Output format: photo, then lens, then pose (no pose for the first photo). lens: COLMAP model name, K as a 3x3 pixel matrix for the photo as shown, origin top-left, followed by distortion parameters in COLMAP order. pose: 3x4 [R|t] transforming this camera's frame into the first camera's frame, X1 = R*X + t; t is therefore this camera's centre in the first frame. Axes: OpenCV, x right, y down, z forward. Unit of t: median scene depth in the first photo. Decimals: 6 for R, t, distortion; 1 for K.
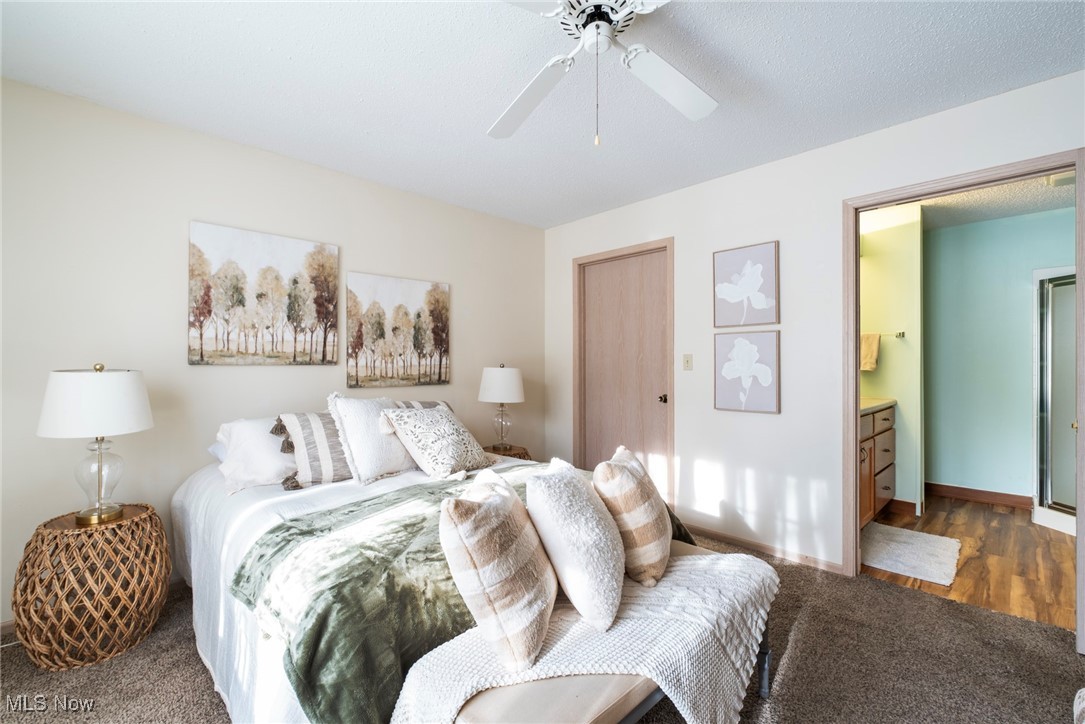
lens RADIAL K [[470.3, 0, 537.9], [0, 470.3, 358.4], [0, 0, 1]] dist [-0.003913, 0.001201]
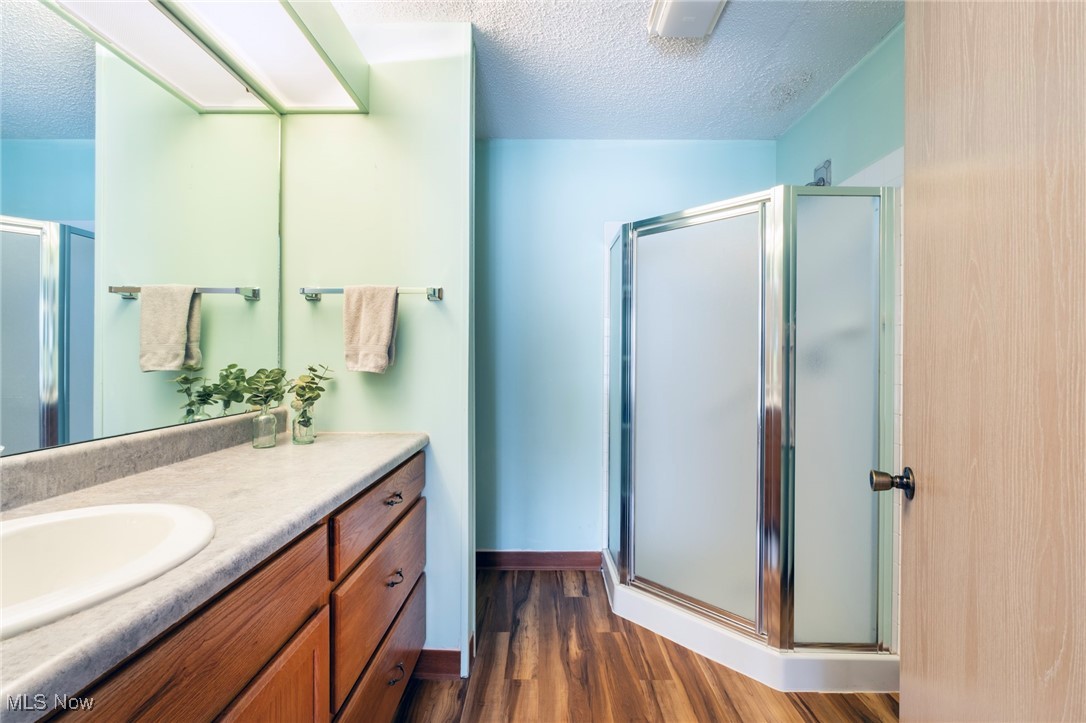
lens RADIAL K [[470.7, 0, 542.2], [0, 470.7, 358.9], [0, 0, 1]] dist [-0.003913, 0.001201]
pose [[0.700801, -0.001653, 0.713355, 0.524433], [-0.006891, 0.999935, 0.009086, 0.008418], [-0.713324, -0.011283, 0.700744, 0.610812]]
